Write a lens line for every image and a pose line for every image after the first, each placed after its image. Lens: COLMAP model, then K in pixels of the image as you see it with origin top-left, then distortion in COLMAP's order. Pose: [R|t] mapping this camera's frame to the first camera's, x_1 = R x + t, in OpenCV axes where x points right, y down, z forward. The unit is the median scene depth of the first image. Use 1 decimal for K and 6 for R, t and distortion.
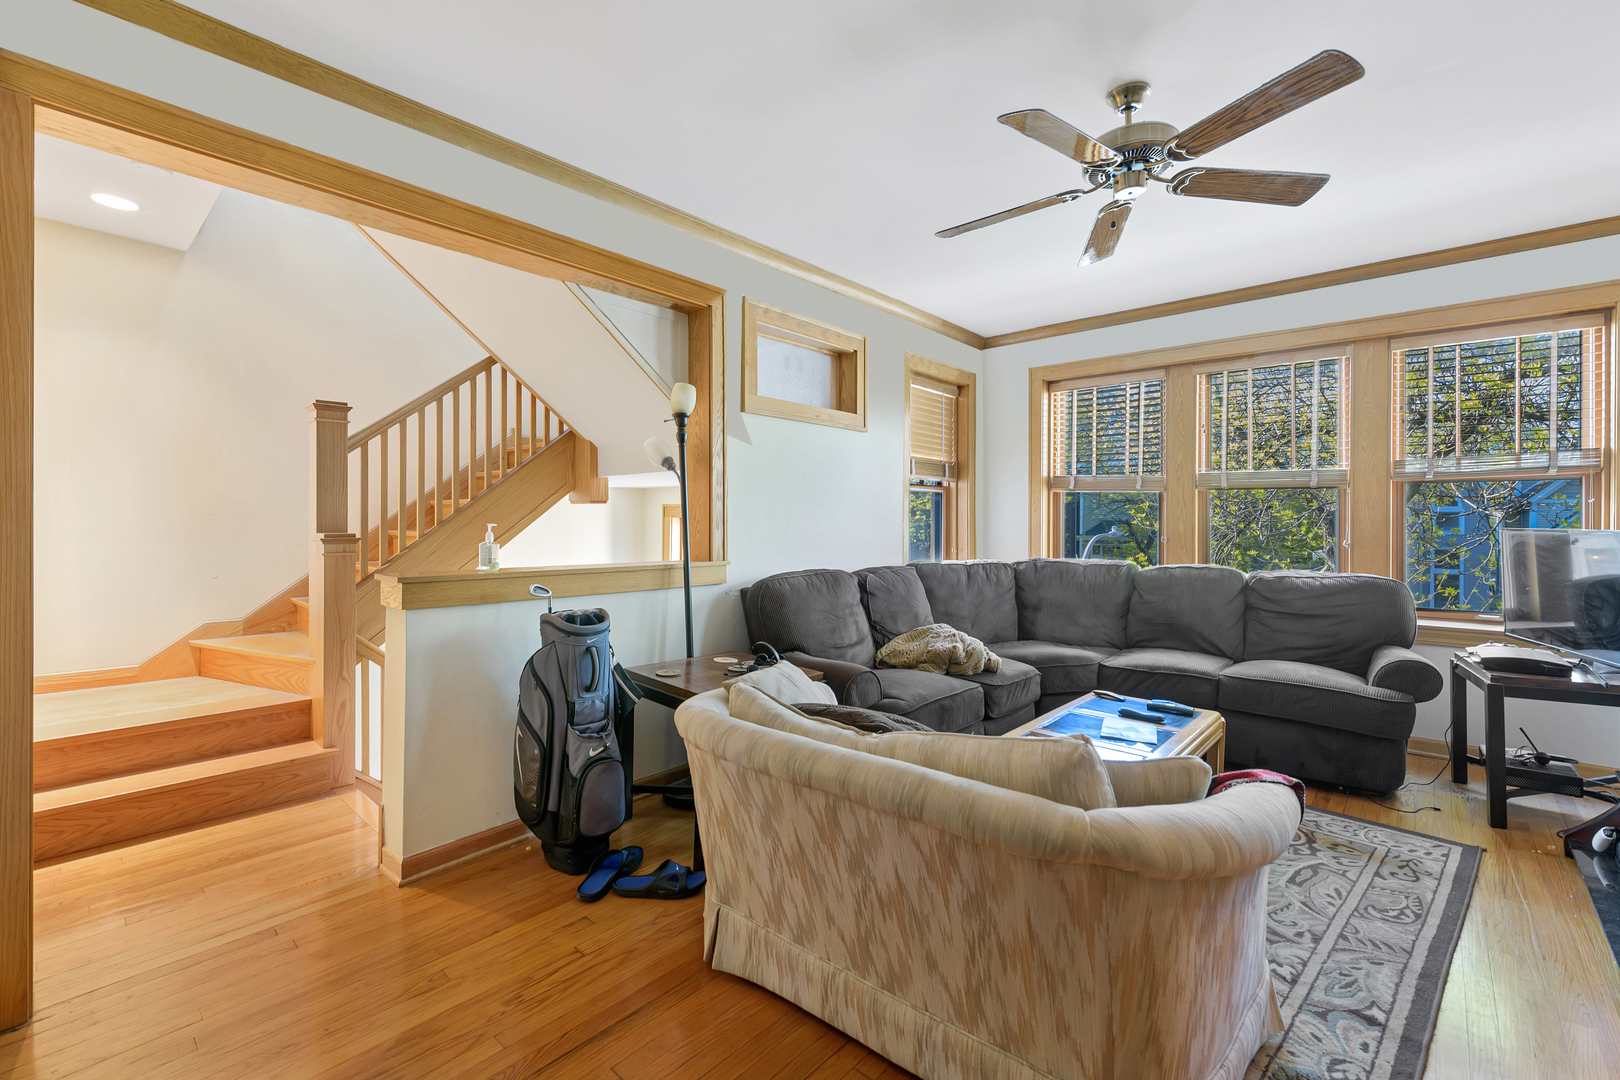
lens RADIAL K [[712.9, 0, 814.7], [0, 712.9, 518.7], [0, 0, 1]] dist [-0.000972, -0.000149]
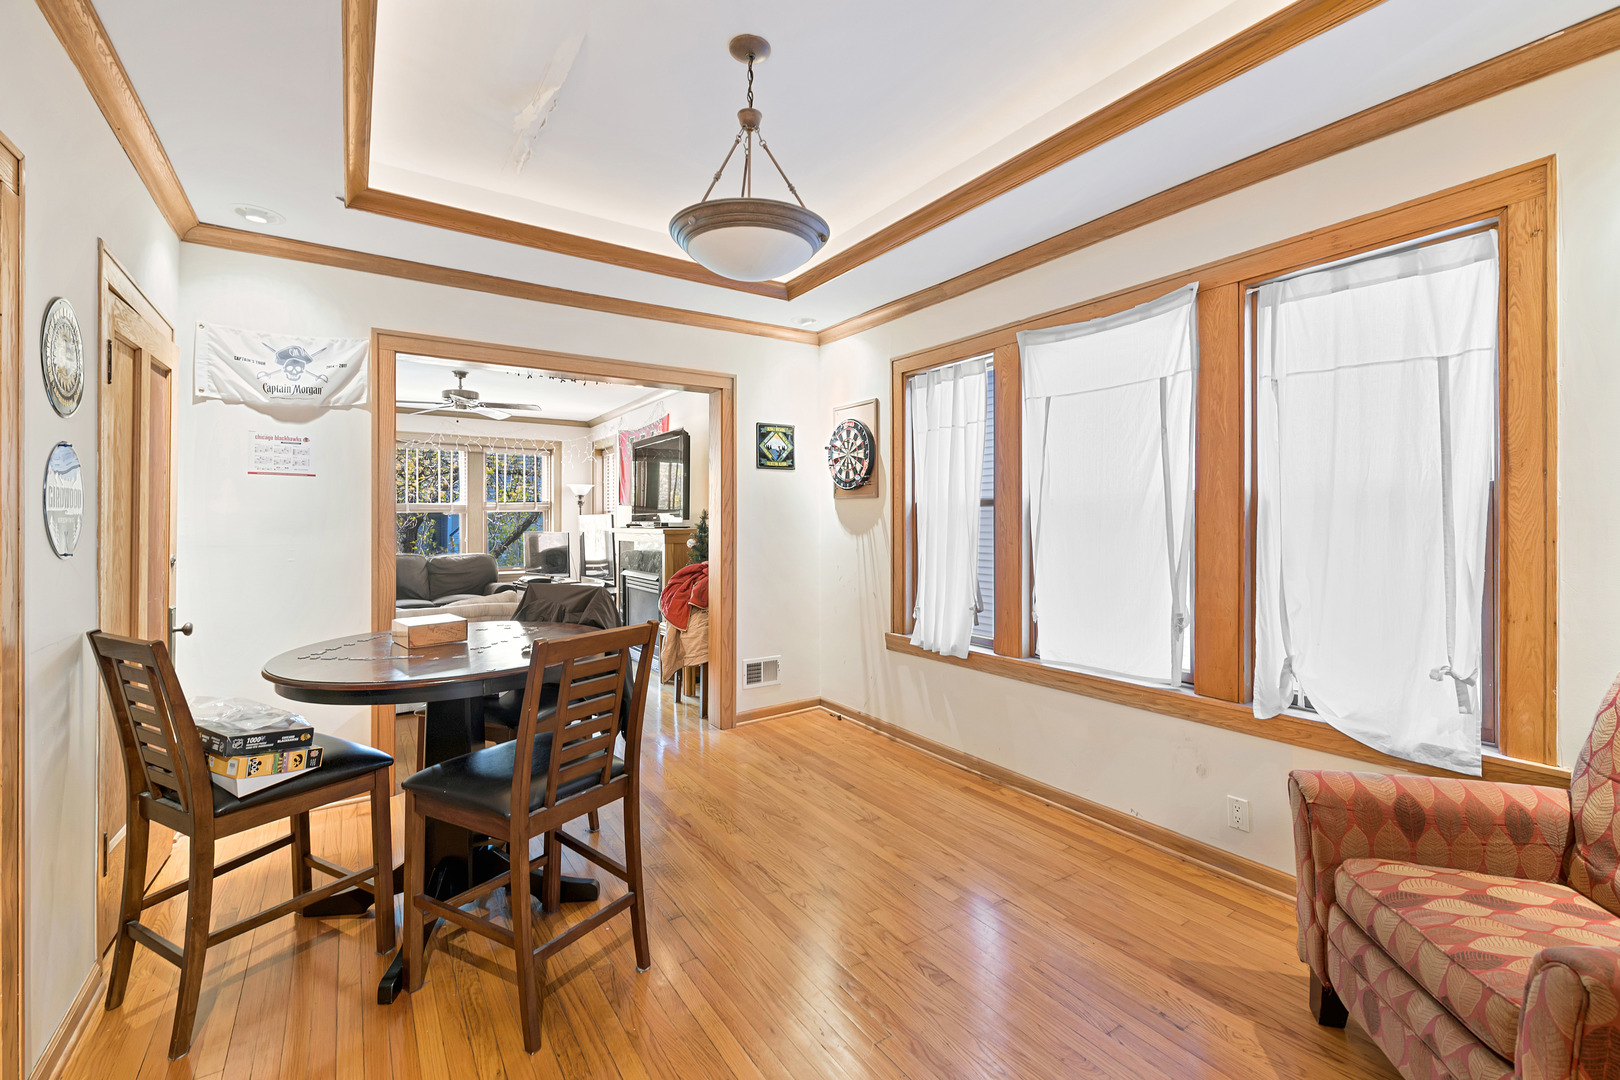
lens RADIAL K [[712.9, 0, 814.7], [0, 712.9, 518.7], [0, 0, 1]] dist [-0.000972, -0.000149]
pose [[0.248247, -0.000337, 0.968697, -1.123882], [0.002034, 0.999998, -0.000174, -0.030813], [-0.968695, 0.002014, 0.248247, -0.587046]]
